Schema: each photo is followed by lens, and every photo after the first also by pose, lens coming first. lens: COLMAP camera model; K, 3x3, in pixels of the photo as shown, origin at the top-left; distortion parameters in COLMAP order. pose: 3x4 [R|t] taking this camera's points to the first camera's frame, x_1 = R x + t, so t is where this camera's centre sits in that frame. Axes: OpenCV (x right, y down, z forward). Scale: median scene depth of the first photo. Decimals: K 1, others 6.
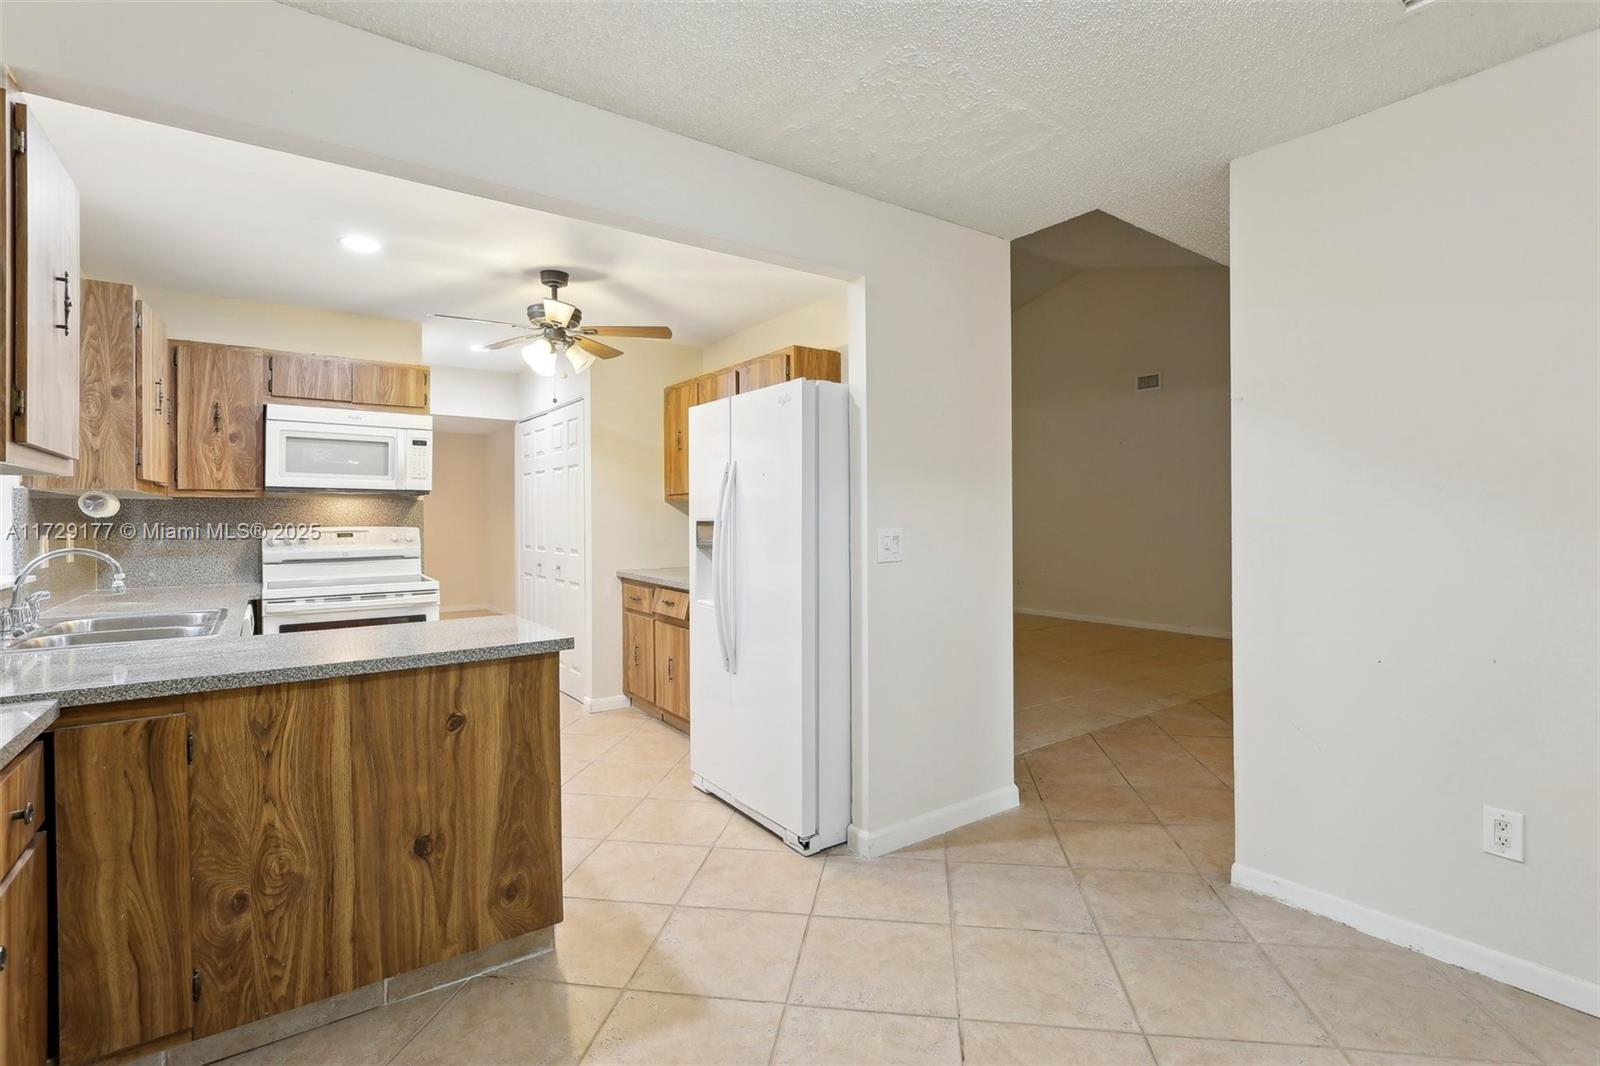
lens RADIAL K [[749.3, 0, 804.7], [0, 749.3, 519.3], [0, 0, 1]] dist [-0.014105, 0.001232]
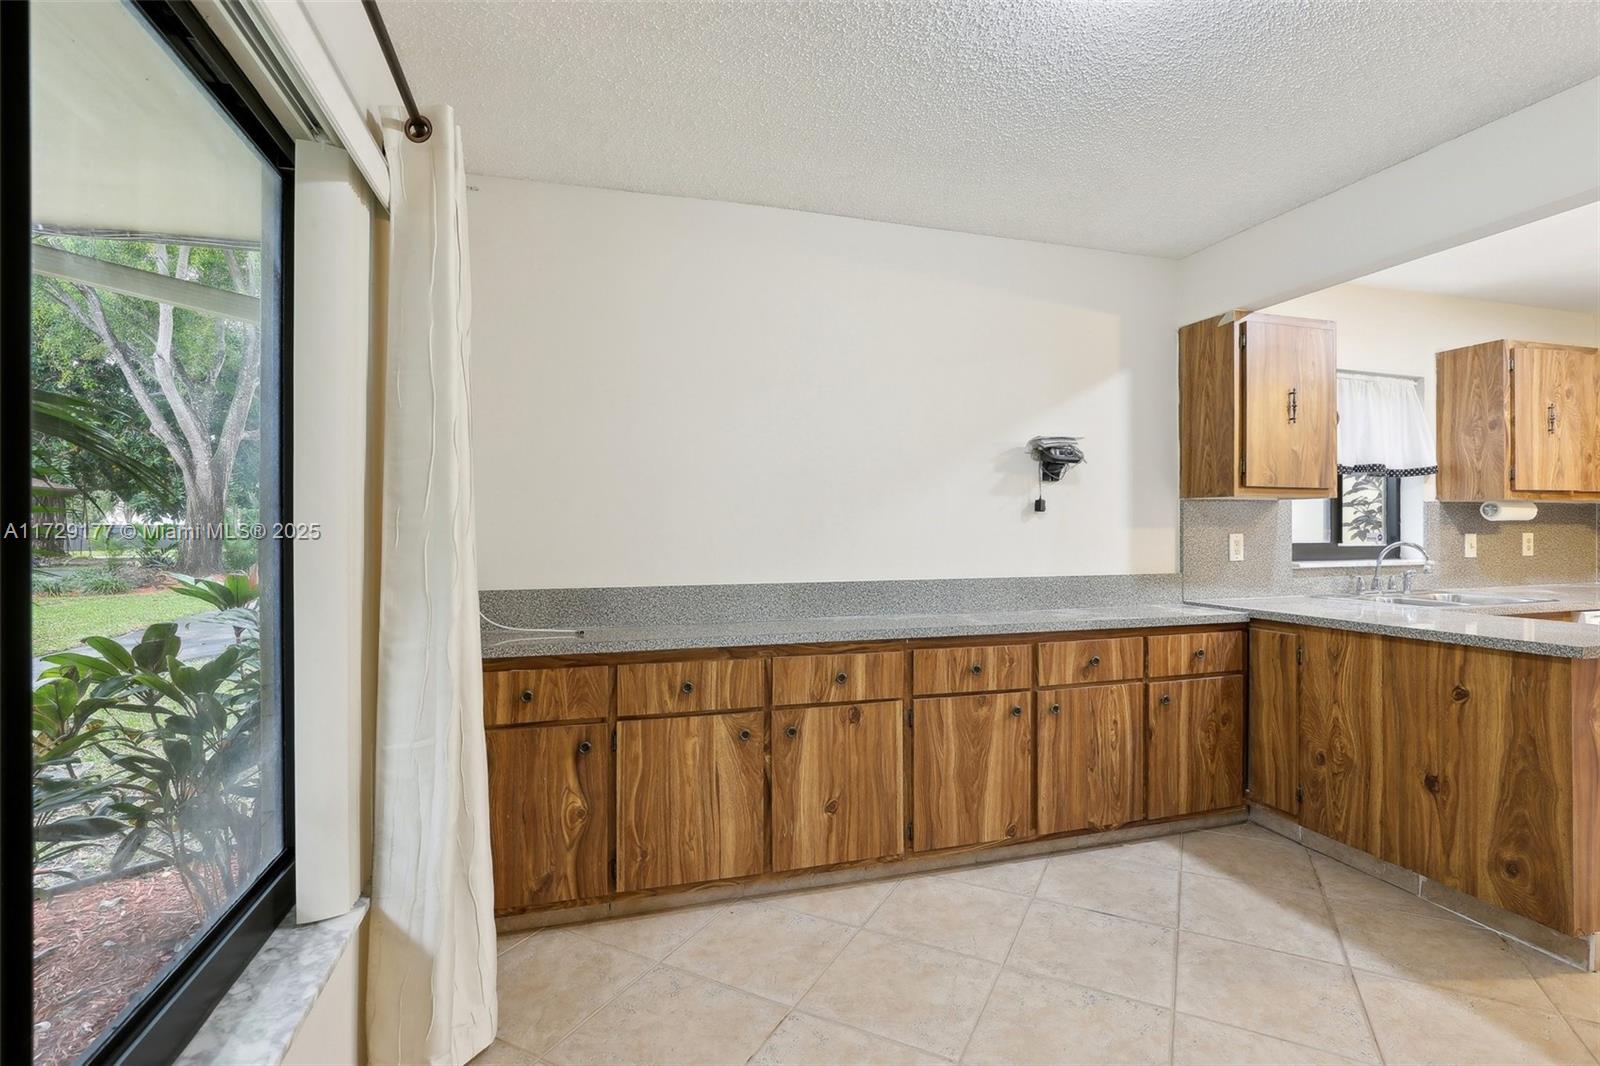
lens RADIAL K [[740.7, 0, 807.6], [0, 740.7, 531.2], [0, 0, 1]] dist [-0.015680, 0.004538]
pose [[-0.332551, 0.012201, -0.943006, 0.908894], [0.003612, 0.999925, 0.011664, -0.004916], [0.943078, 0.000473, -0.332570, 0.377575]]
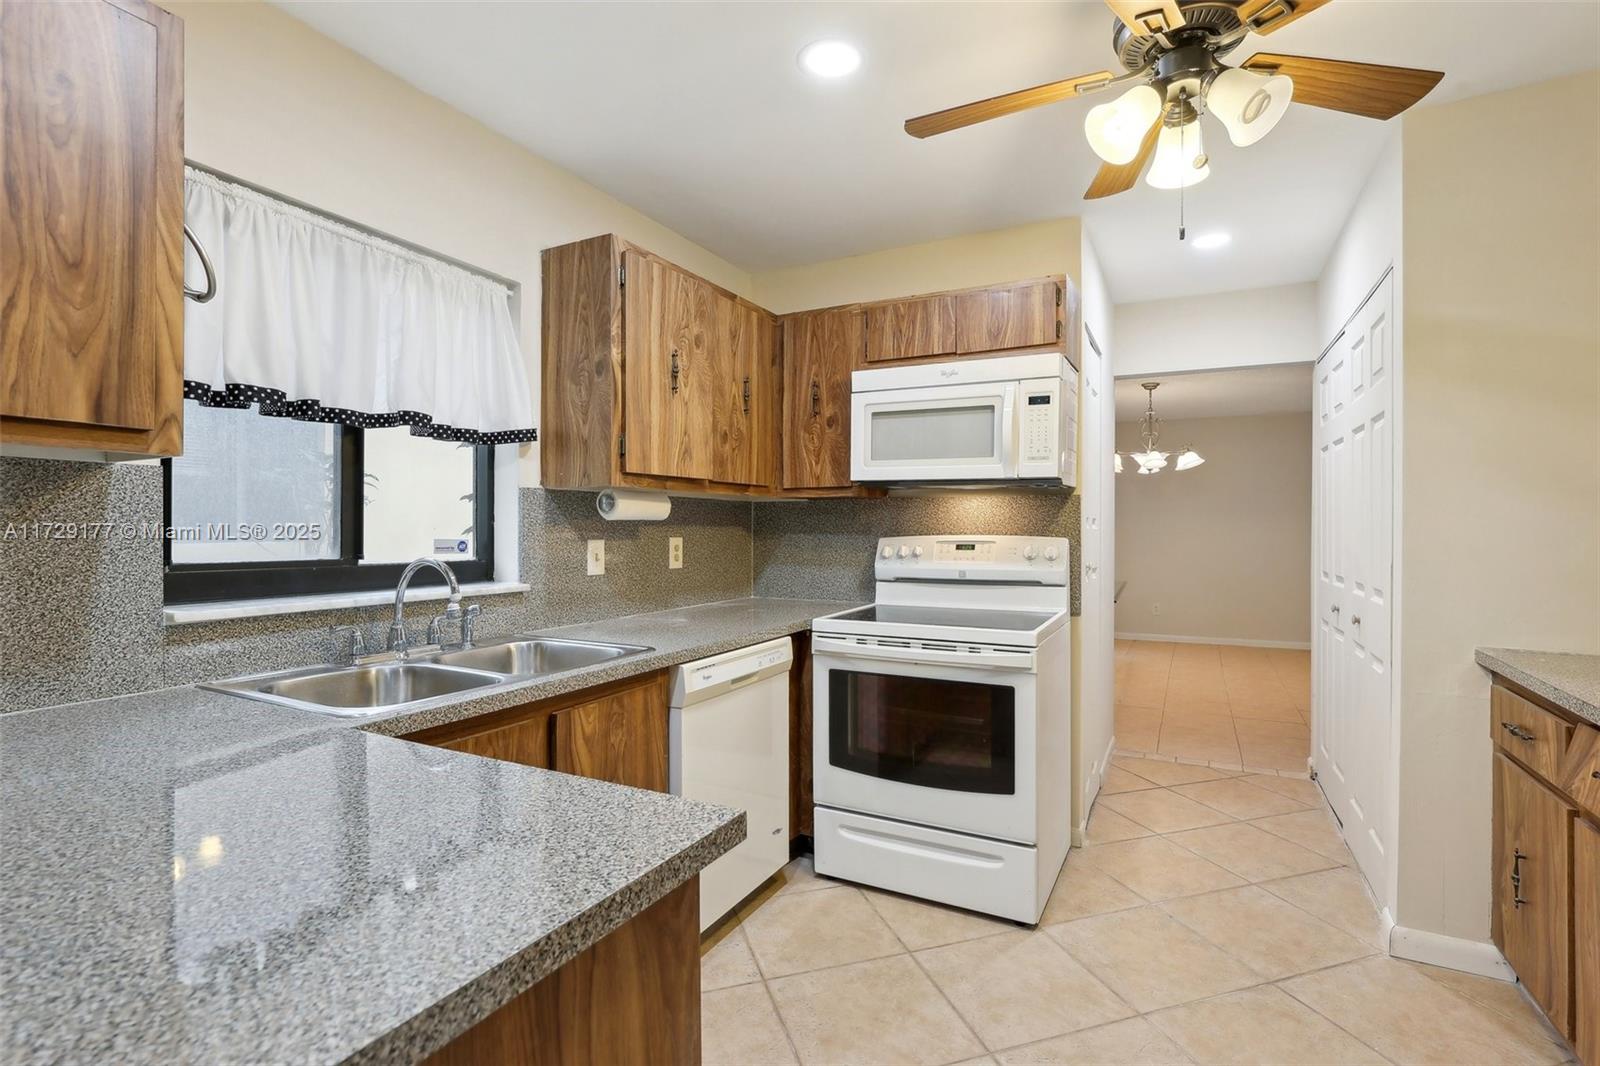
lens RADIAL K [[740.7, 0, 807.6], [0, 740.7, 531.2], [0, 0, 1]] dist [-0.015680, 0.004538]
pose [[0.443769, 0.011858, -0.896063, -0.110811], [-0.006611, 0.999929, 0.009958, 0.000502], [0.896117, 0.001505, 0.443816, 1.099398]]
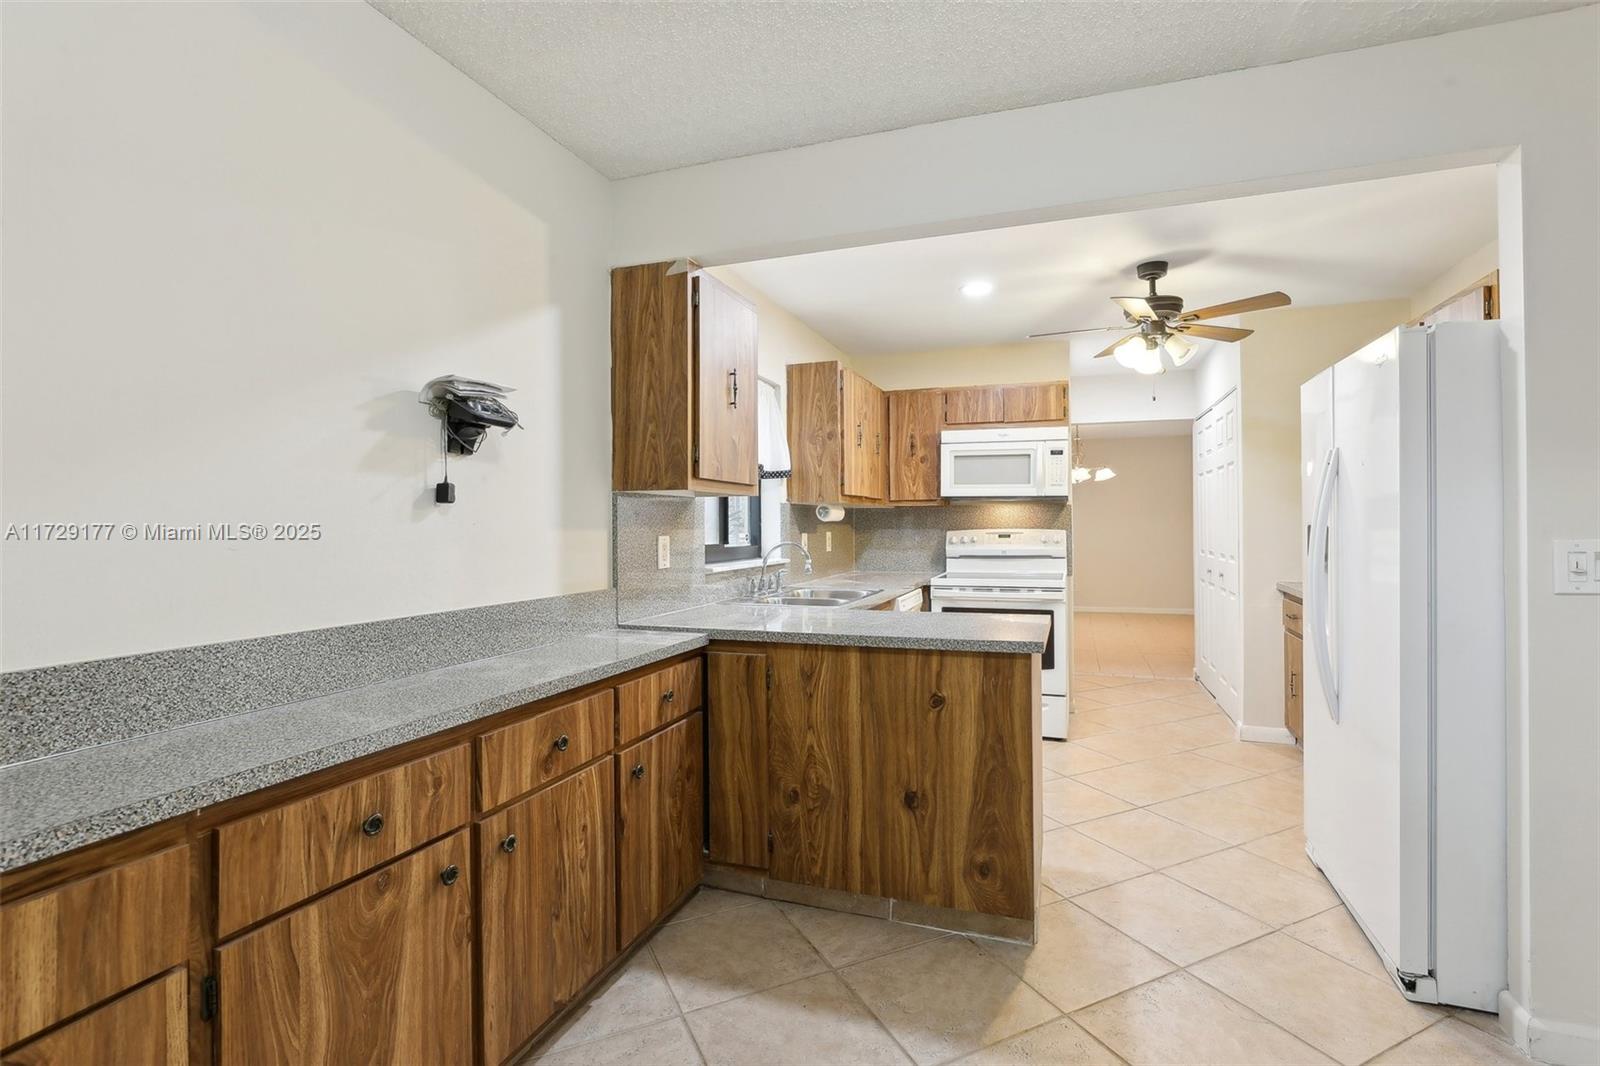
lens RADIAL K [[739.9, 0, 808.6], [0, 739.9, 521.8], [0, 0, 1]] dist [-0.017703, 0.005072]
pose [[0.563867, 0.000061, -0.825865, 0.330616], [0.000260, 1.000000, 0.000251, -0.003078], [0.825865, -0.000356, 0.563867, 0.184965]]
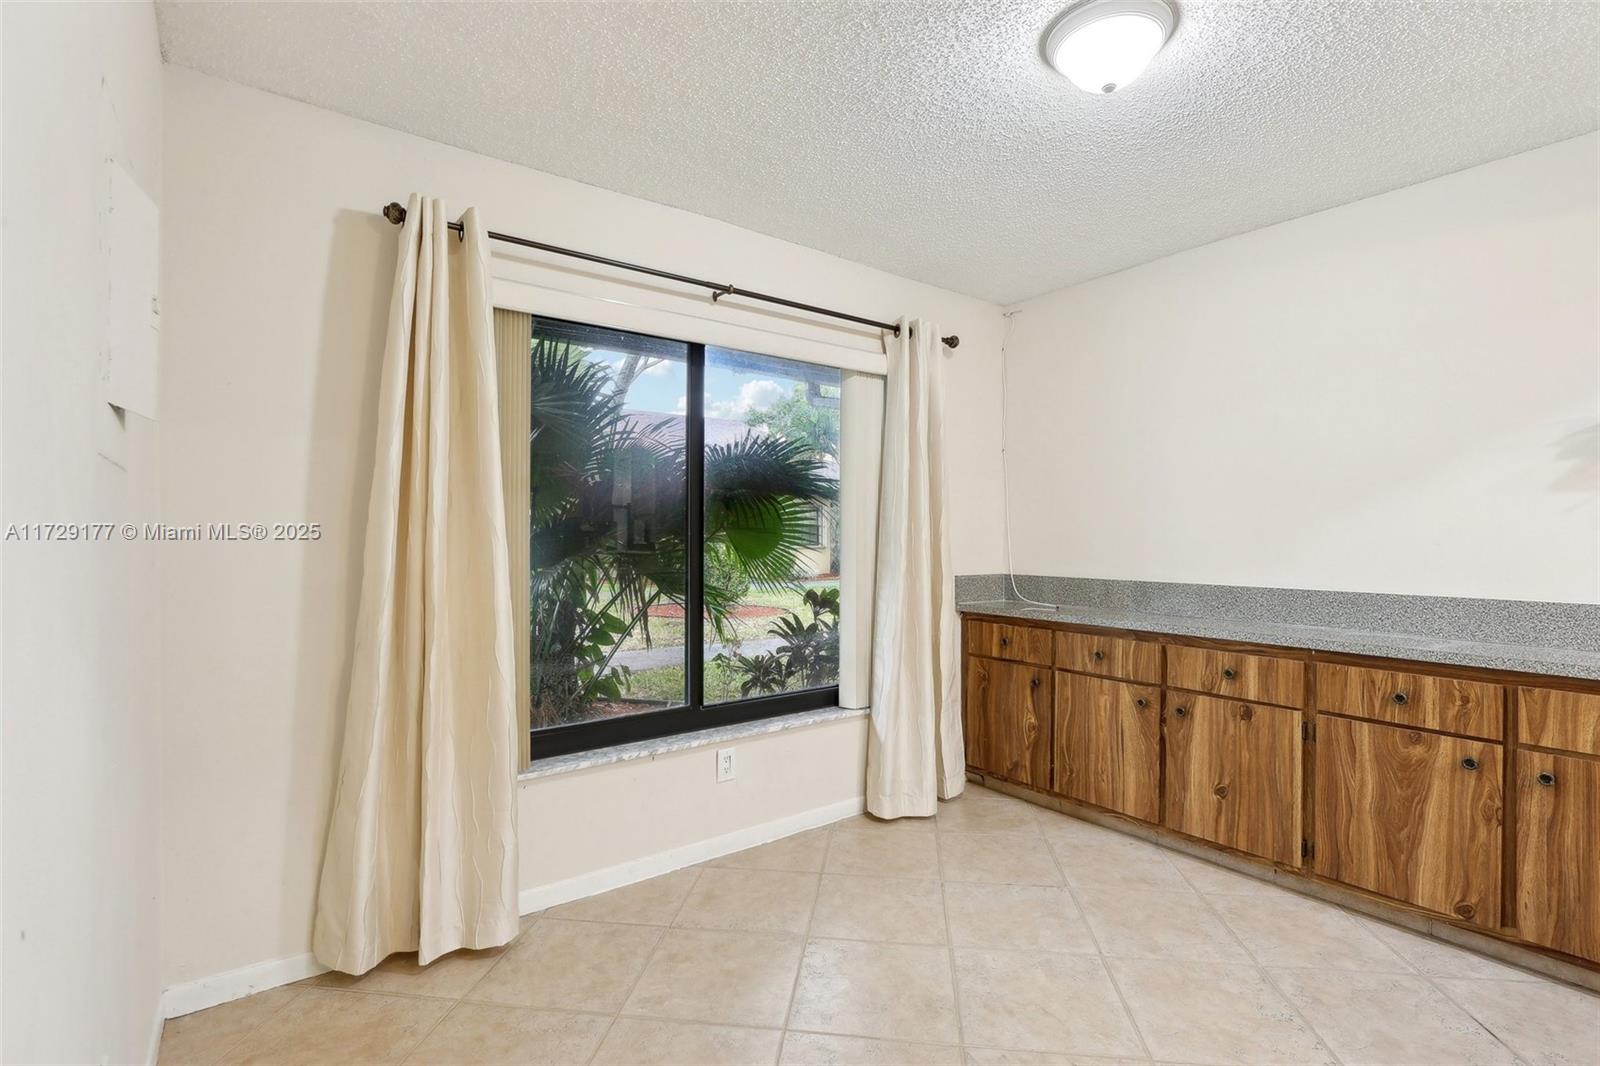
lens RADIAL K [[740.7, 0, 807.6], [0, 740.7, 531.2], [0, 0, 1]] dist [-0.015680, 0.004538]
pose [[-0.999620, 0.006640, -0.026747, 0.531546], [0.006674, 0.999977, -0.001194, -0.005279], [0.026738, -0.001372, -0.999642, 1.291294]]
